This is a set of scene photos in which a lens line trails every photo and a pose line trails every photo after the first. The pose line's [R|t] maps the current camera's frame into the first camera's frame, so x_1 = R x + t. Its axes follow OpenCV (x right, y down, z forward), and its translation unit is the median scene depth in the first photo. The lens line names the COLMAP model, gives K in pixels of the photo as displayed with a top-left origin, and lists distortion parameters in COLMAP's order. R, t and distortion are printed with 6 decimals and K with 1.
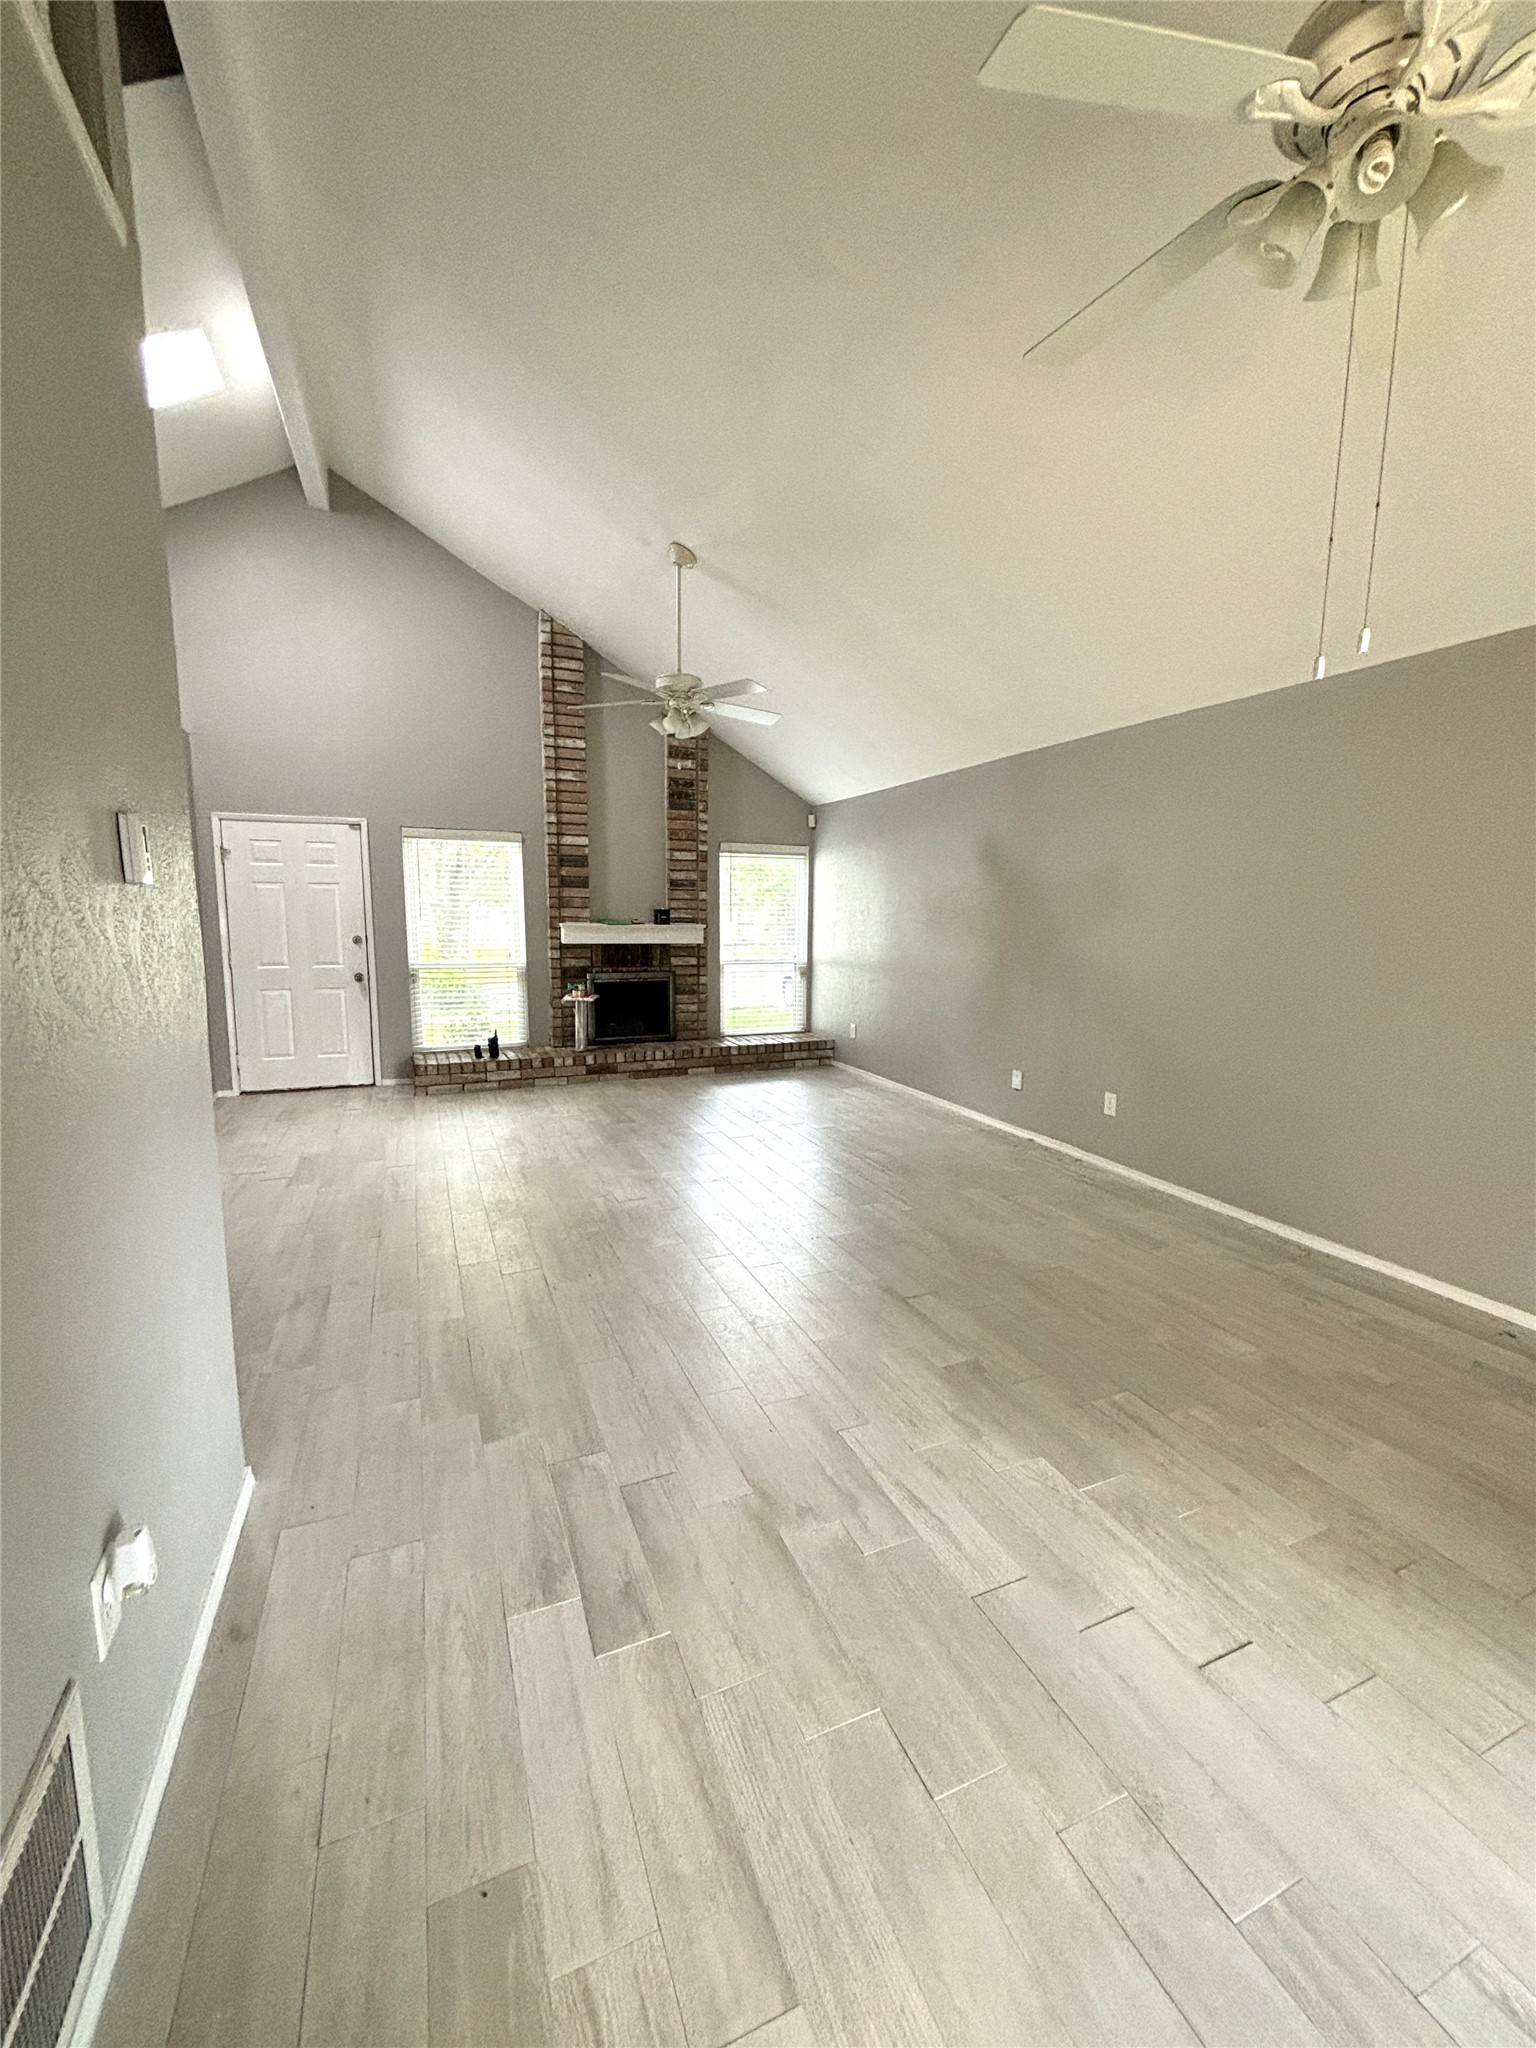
lens RADIAL K [[826.8, 0, 773.4], [0, 826.8, 1024.0], [0, 0, 1]] dist [-0.002022, -0.000246]
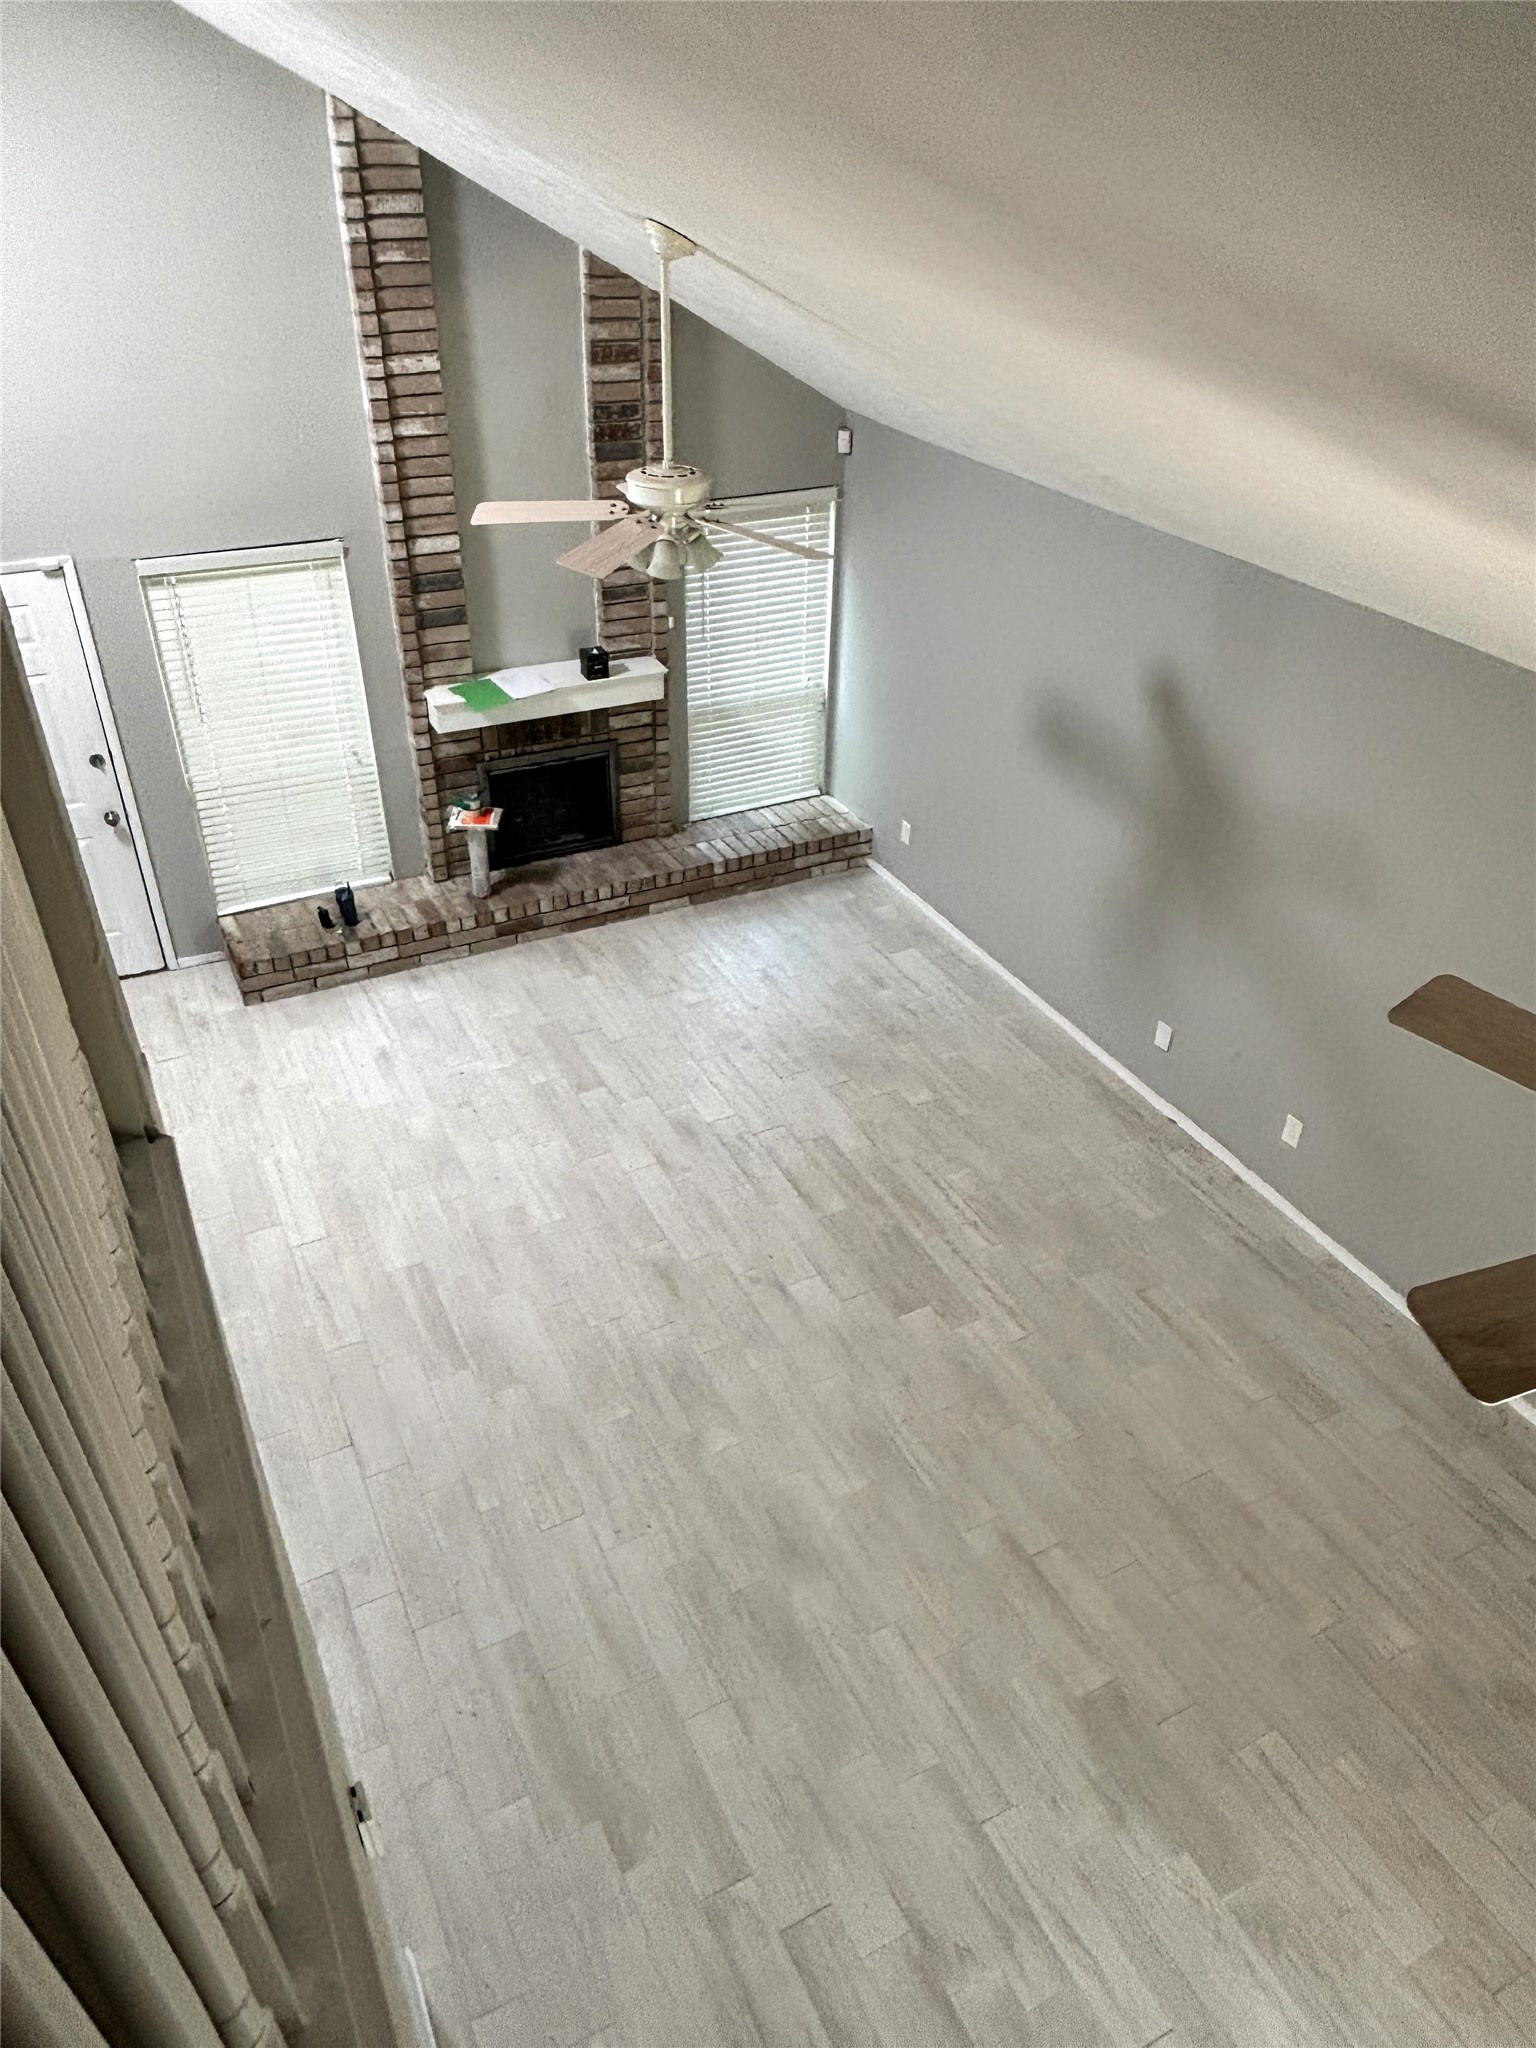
lens RADIAL K [[1379.7, 0, 764.3], [0, 1379.7, 1027.5], [0, 0, 1]] dist [-0.010691, 0.000193]
pose [[0.997995, -0.027974, 0.056777, -0.081358], [-0.000630, 0.892595, 0.450858, -0.360430], [-0.063291, -0.449990, 0.890788, -0.000409]]
